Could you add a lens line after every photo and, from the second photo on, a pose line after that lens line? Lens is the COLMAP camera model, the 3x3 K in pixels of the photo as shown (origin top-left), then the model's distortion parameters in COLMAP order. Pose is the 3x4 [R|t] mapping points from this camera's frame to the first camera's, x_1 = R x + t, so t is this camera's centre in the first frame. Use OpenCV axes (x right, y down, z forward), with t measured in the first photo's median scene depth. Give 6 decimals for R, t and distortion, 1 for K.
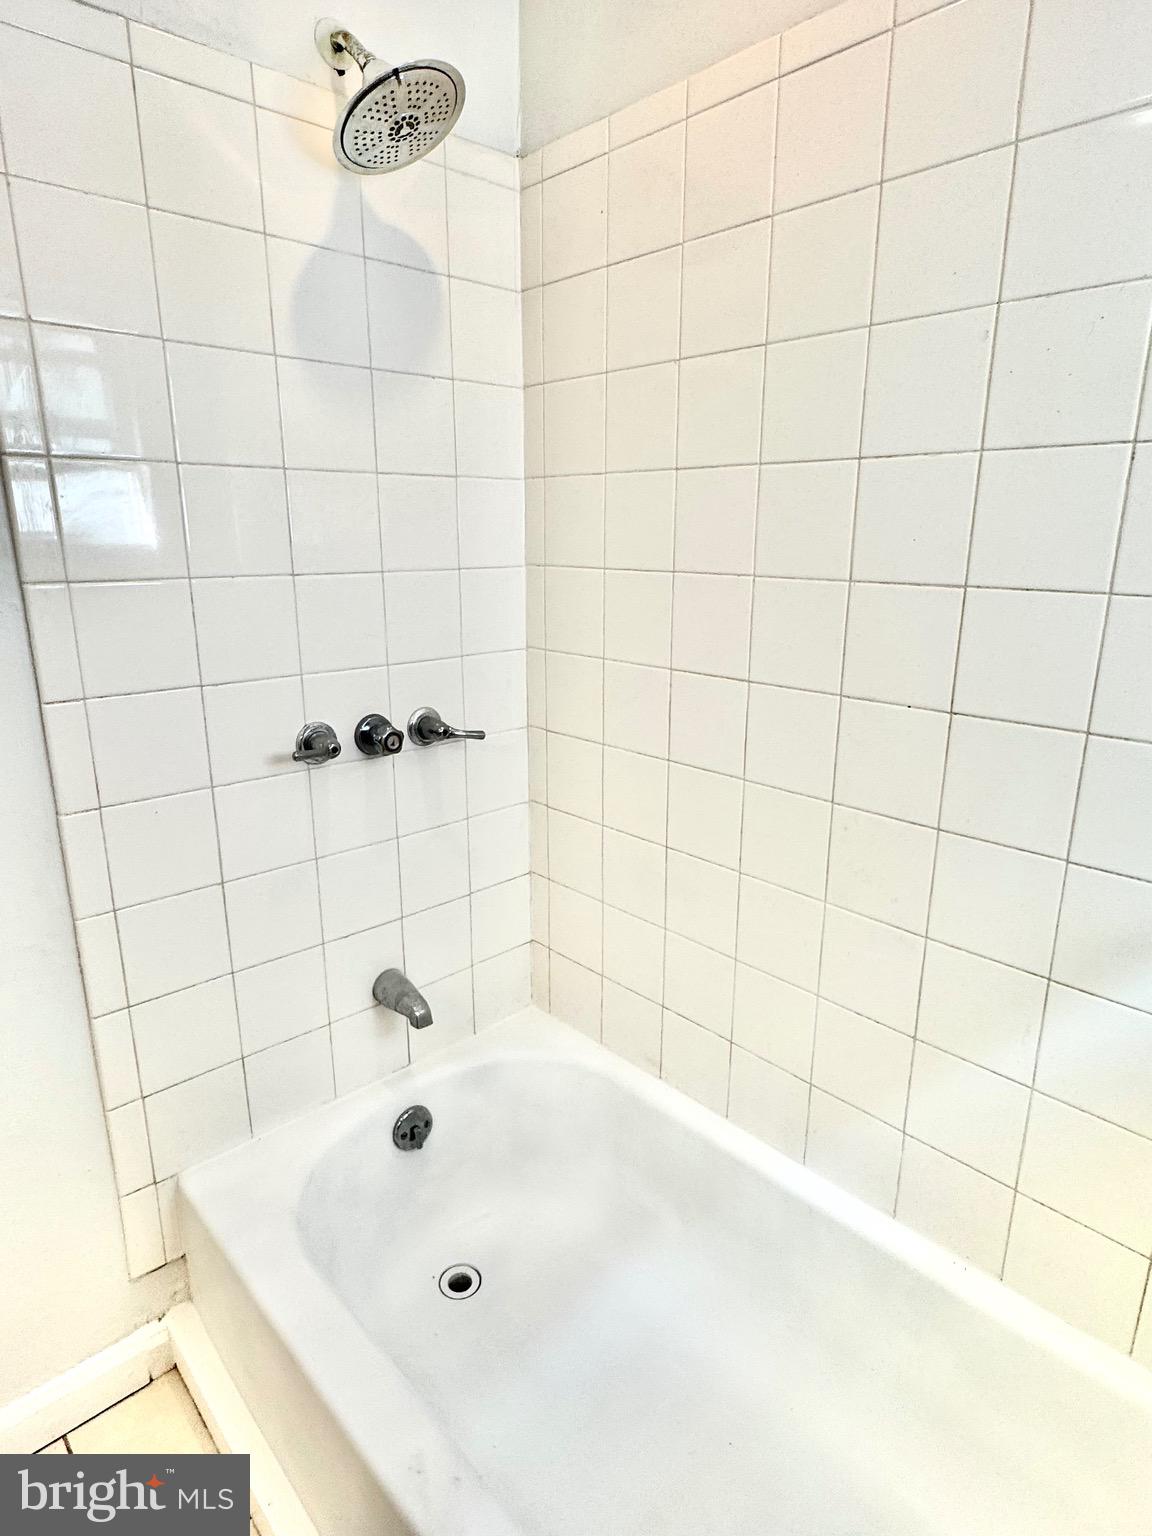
lens RADIAL K [[855.0, 0, 576.0], [0, 855.0, 768.0], [0, 0, 1]] dist [-0.014519, 0.000428]
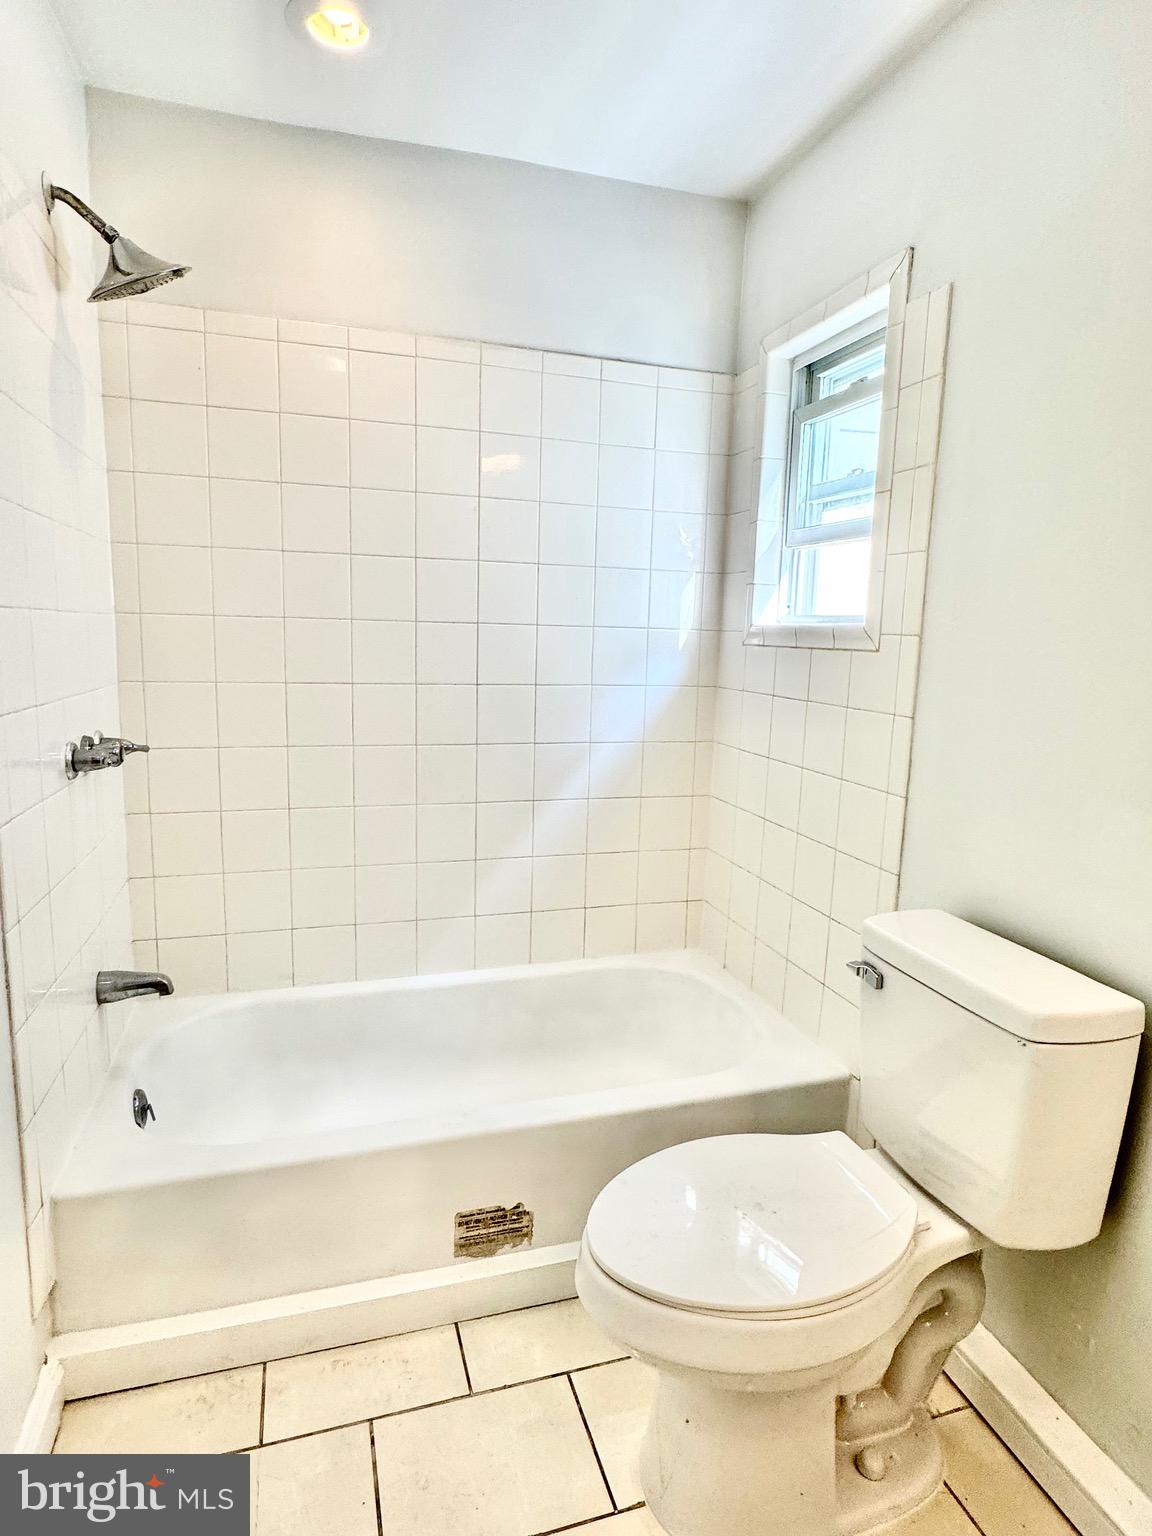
lens RADIAL K [[855.0, 0, 576.0], [0, 855.0, 768.0], [0, 0, 1]] dist [-0.014519, 0.000428]
pose [[0.435244, -0.131233, 0.890697, -0.944440], [0.211679, 0.976502, 0.040437, 0.070947], [-0.875074, 0.170942, 0.452796, -0.082127]]
